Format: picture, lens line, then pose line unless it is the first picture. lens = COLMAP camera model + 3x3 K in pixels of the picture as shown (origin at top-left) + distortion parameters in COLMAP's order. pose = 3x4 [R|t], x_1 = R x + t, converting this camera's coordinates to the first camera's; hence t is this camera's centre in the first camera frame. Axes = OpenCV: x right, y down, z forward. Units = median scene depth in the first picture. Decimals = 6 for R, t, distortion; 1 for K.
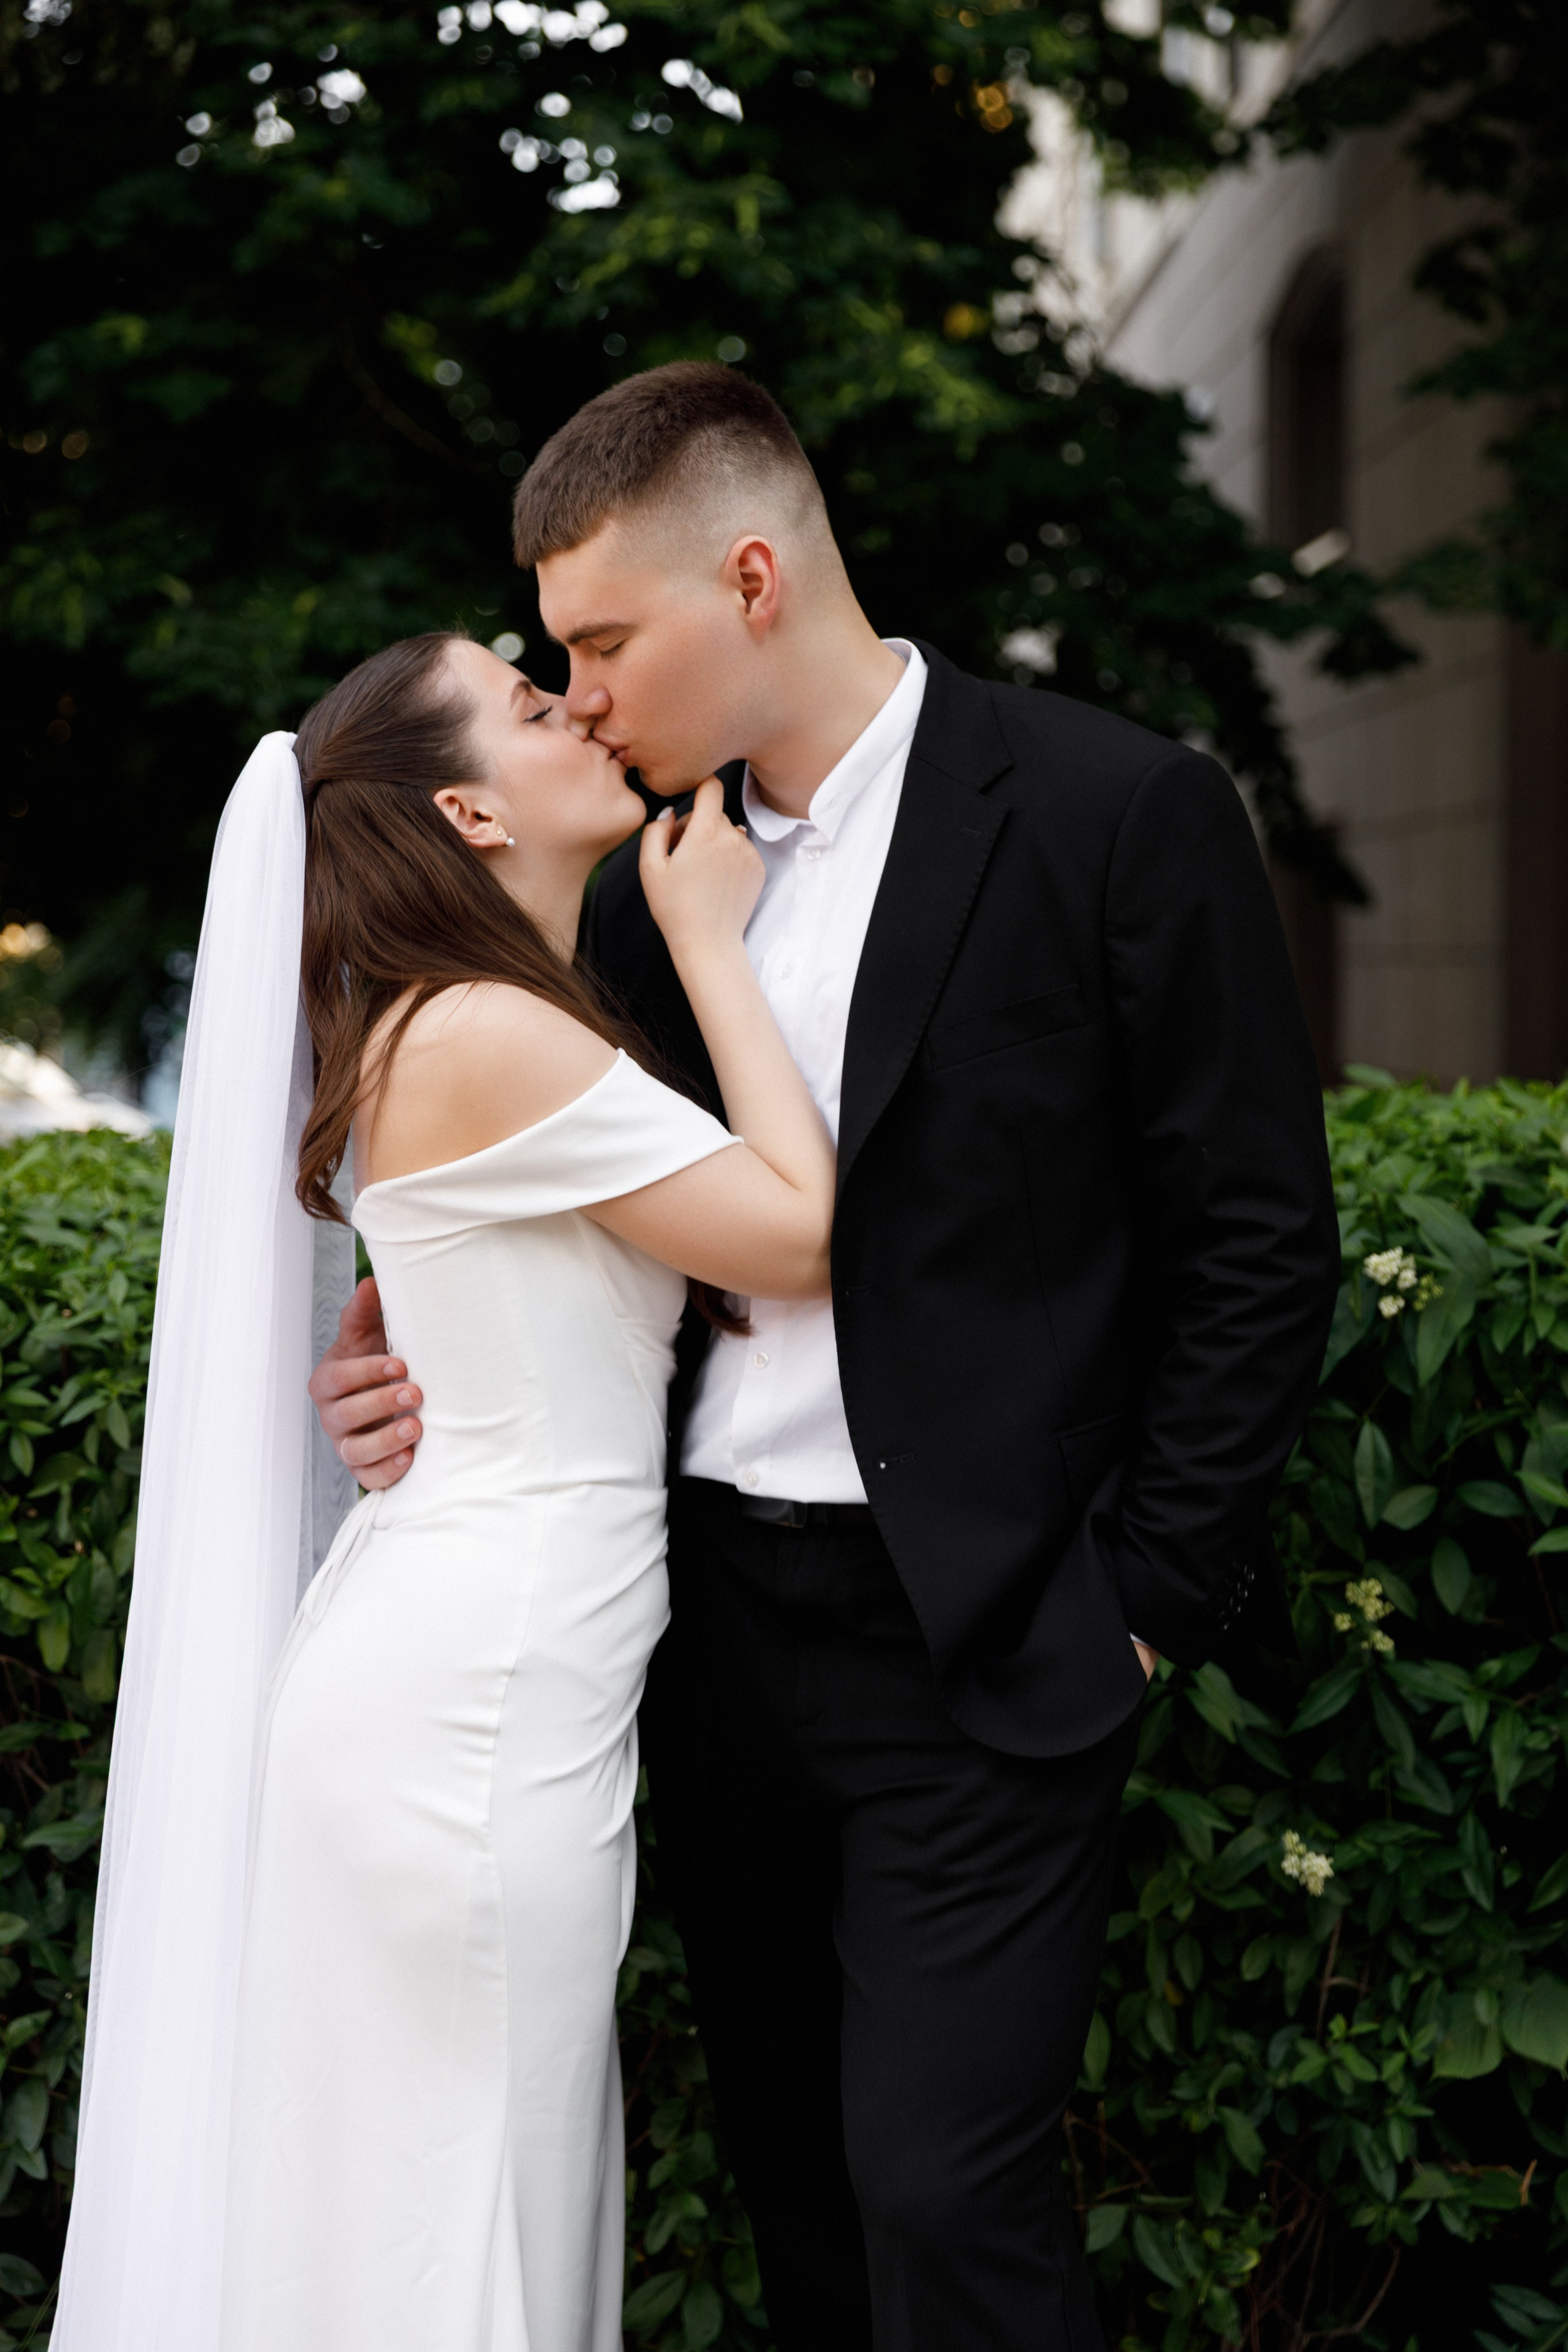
lens RADIAL K [[4016.0, 0, 841.8], [0, 4016.0, 1164.8], [0, 0, 1]] dist [-0.080390, 0.000000]
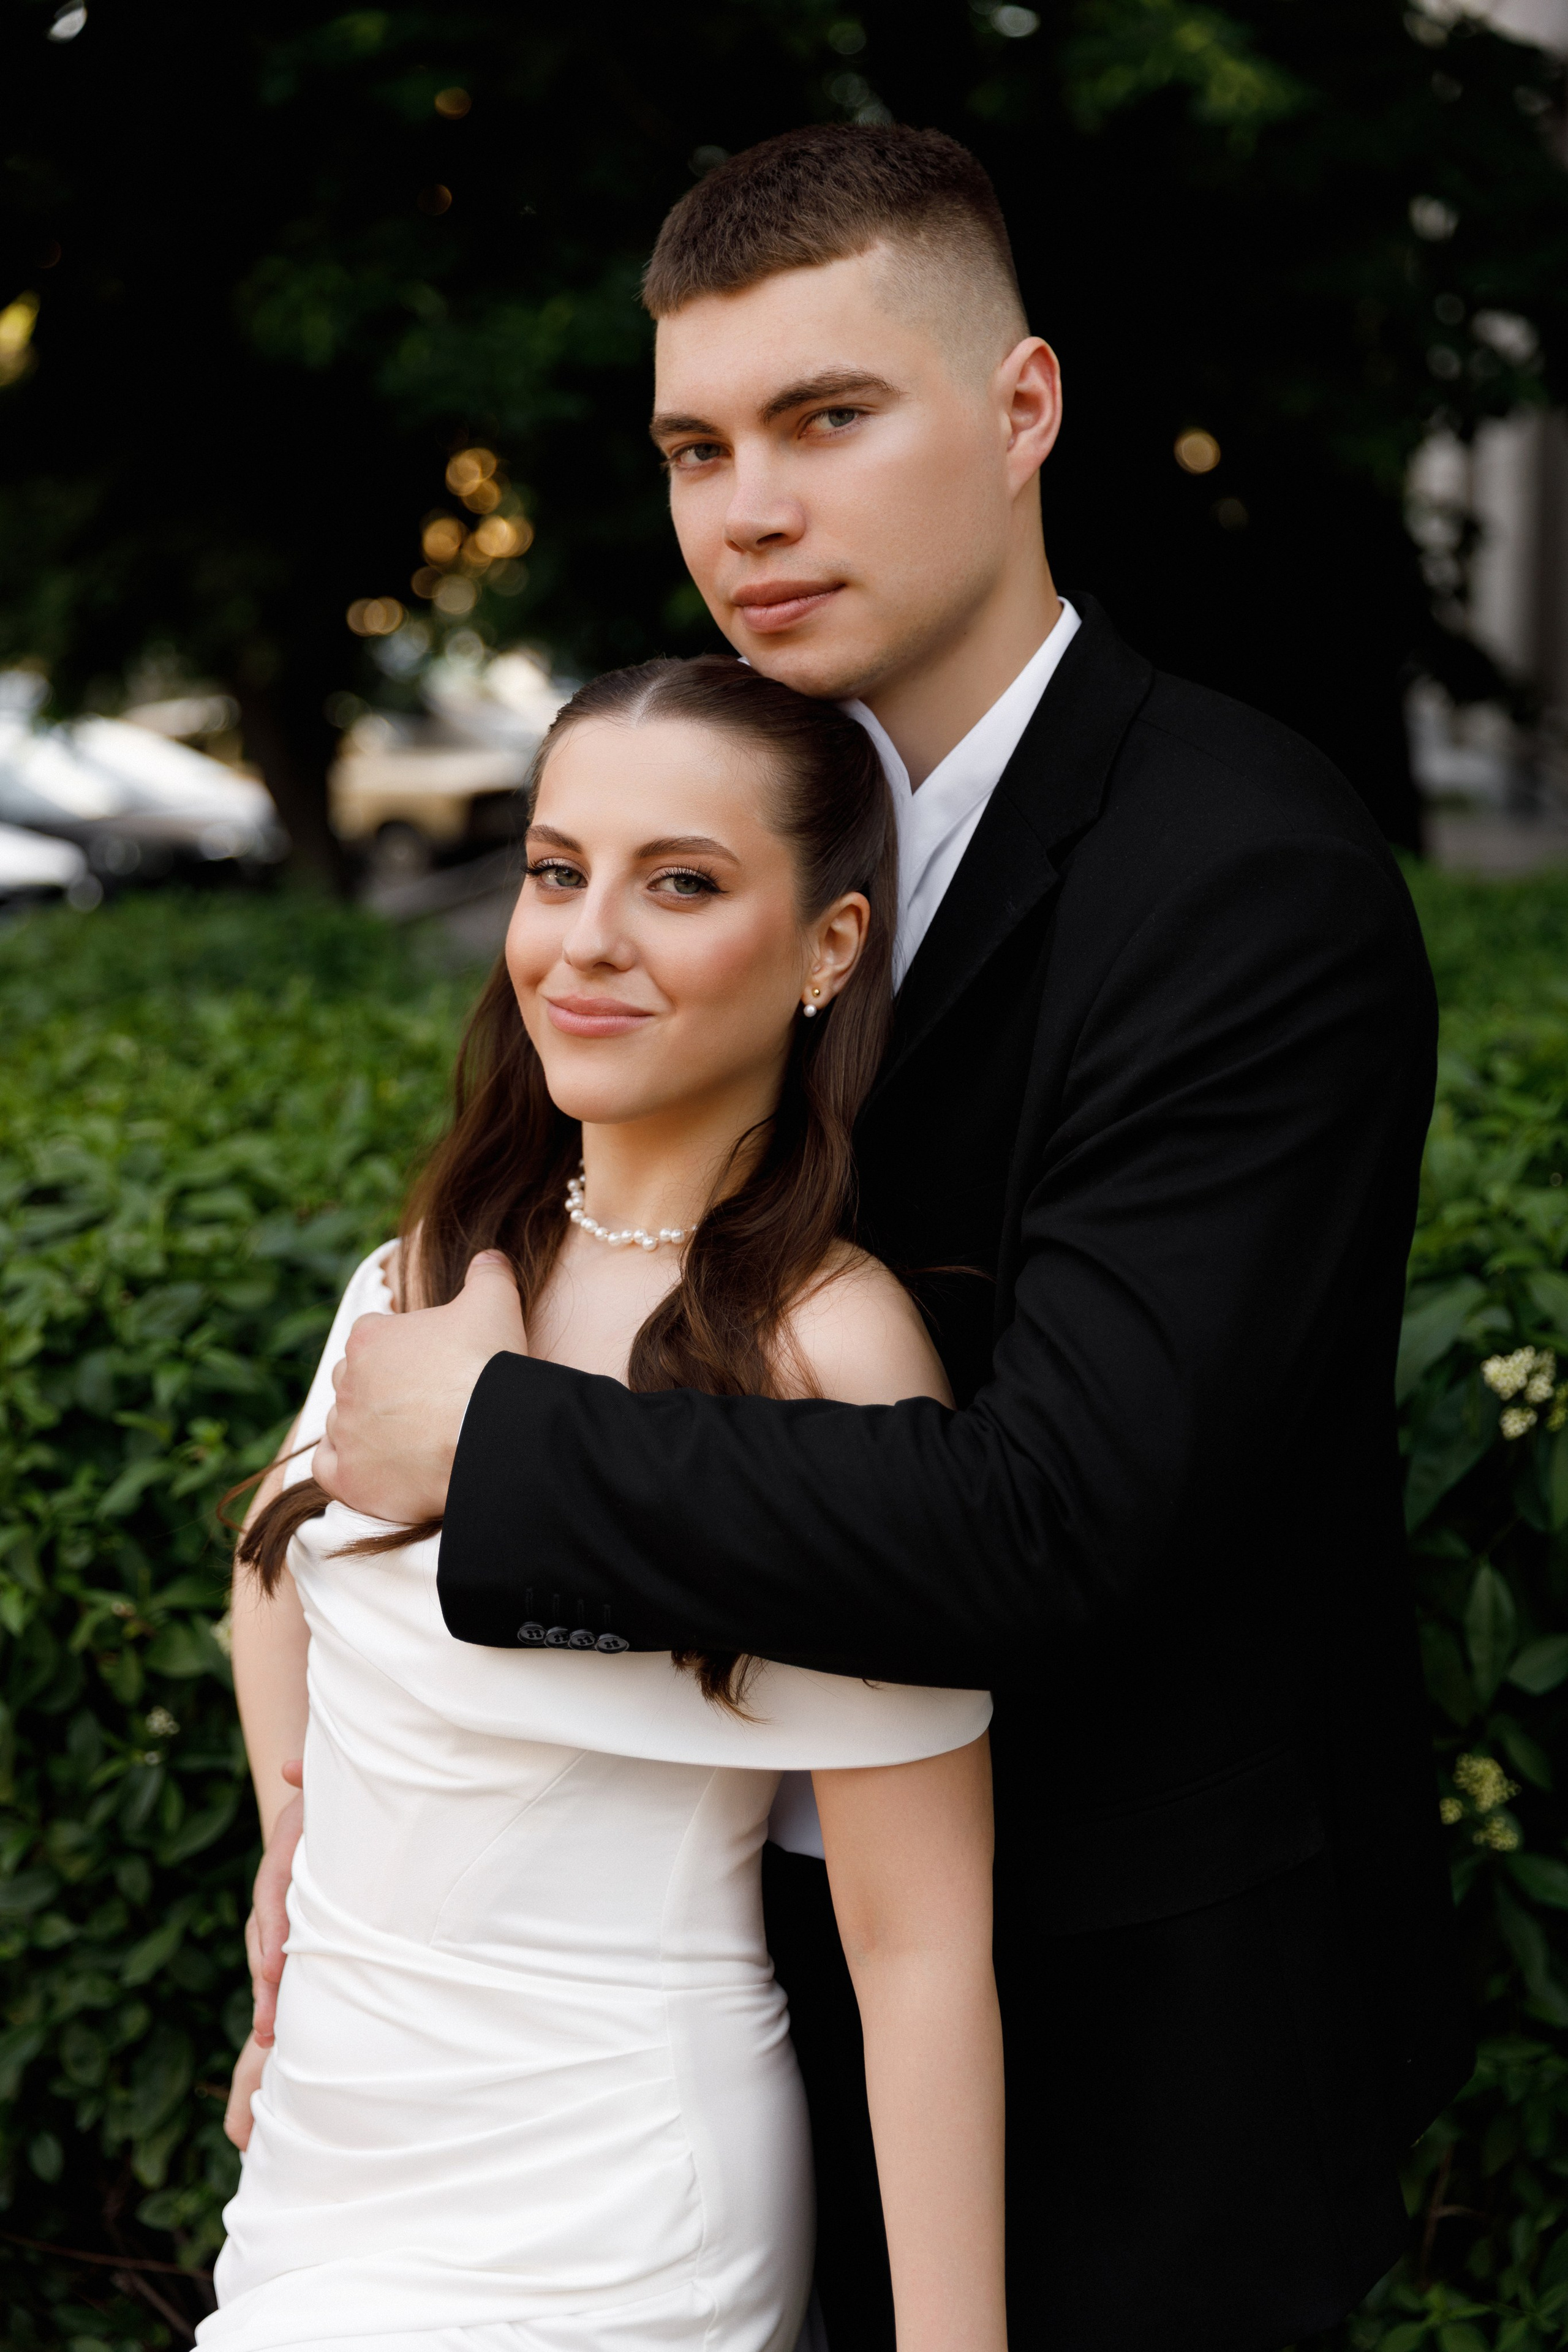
lens RADIAL K [[3456.0, 0, 859.4], [0, 3456.0, 1145.9], [0, 0, 1]] dist [0.014593, 0.000000]
pose [[0.993258, 0.012021, -0.115304, 0.082725], [0.002610, 0.992038, 0.125910, -0.095567], [0.115899, -0.125362, 0.985318, 0.320993]]
